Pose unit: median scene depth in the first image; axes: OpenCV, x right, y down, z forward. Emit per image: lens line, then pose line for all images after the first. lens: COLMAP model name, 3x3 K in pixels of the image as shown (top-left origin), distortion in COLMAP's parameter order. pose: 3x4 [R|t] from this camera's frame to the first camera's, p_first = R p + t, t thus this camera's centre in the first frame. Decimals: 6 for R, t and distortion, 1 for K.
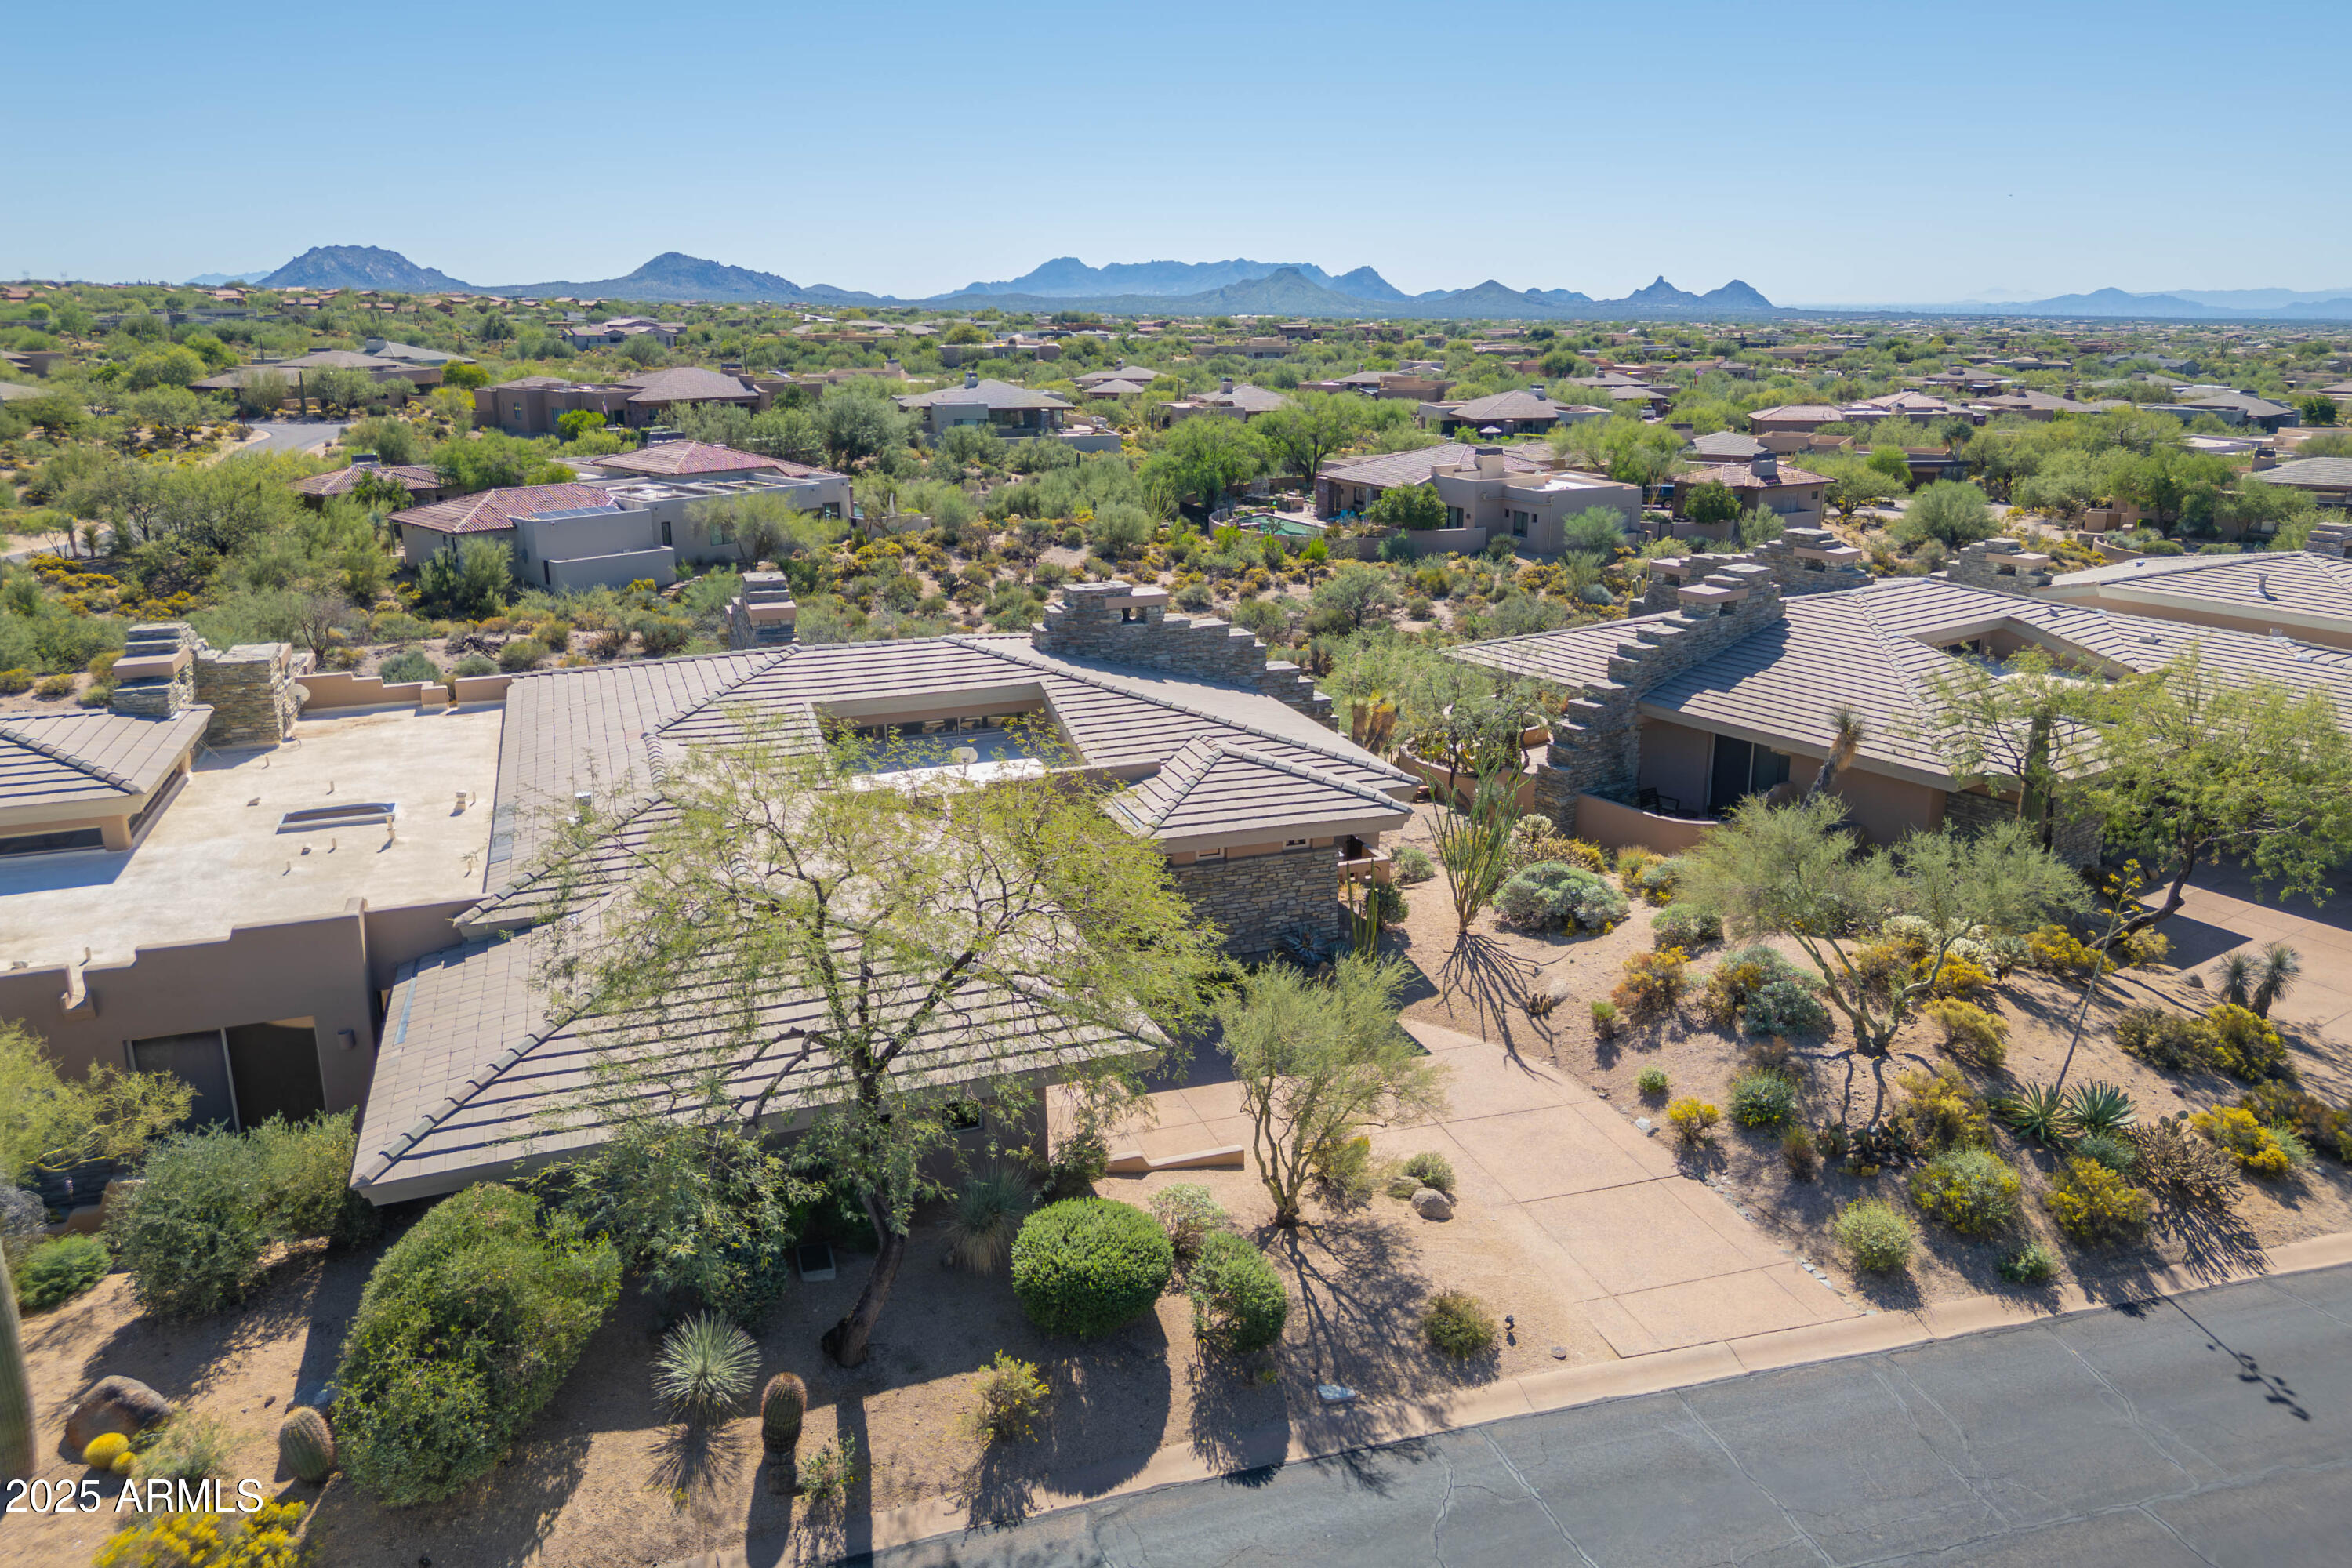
lens RADIAL K [[1679.3, 0, 1161.1], [0, 1679.3, 773.7], [0, 0, 1]] dist [0.055019, -0.045025]
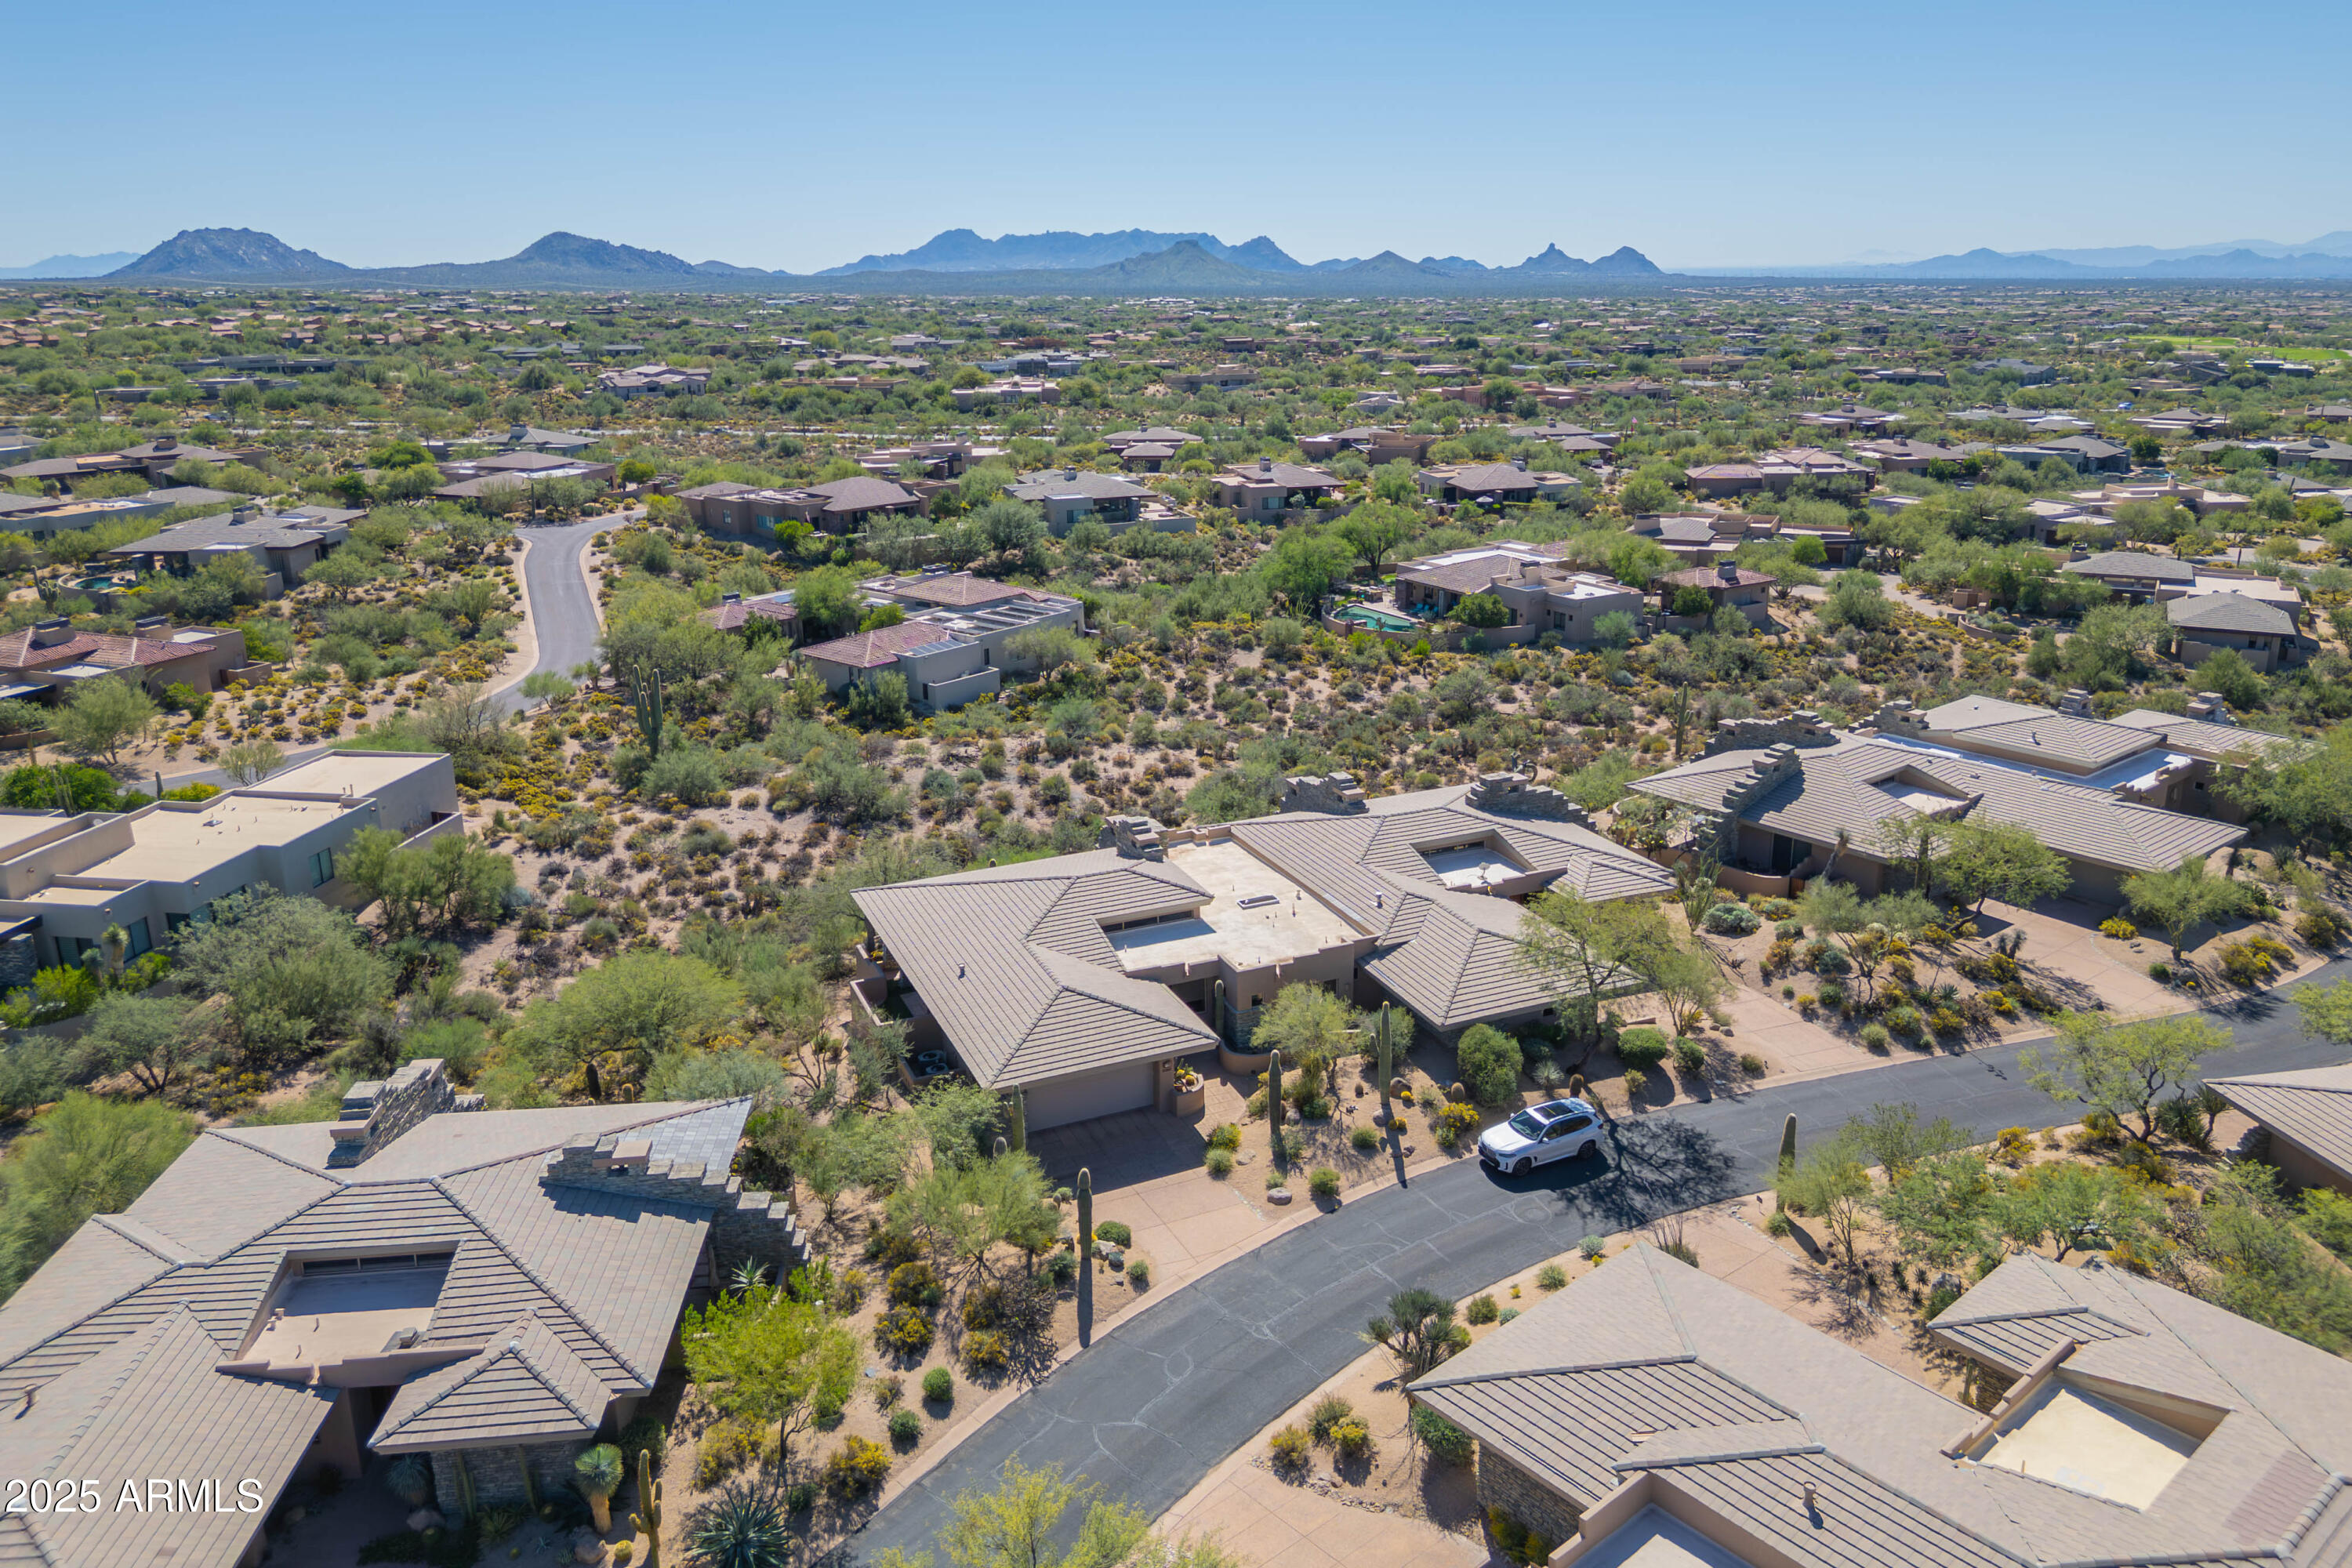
lens RADIAL K [[1679.3, 0, 1172.1], [0, 1679.3, 776.8], [0, 0, 1]] dist [0.055019, -0.045025]
pose [[0.997847, -0.029176, 0.058733, -0.746338], [0.028158, 0.999440, 0.018078, -0.208227], [-0.059228, -0.016385, 0.998110, -1.453076]]
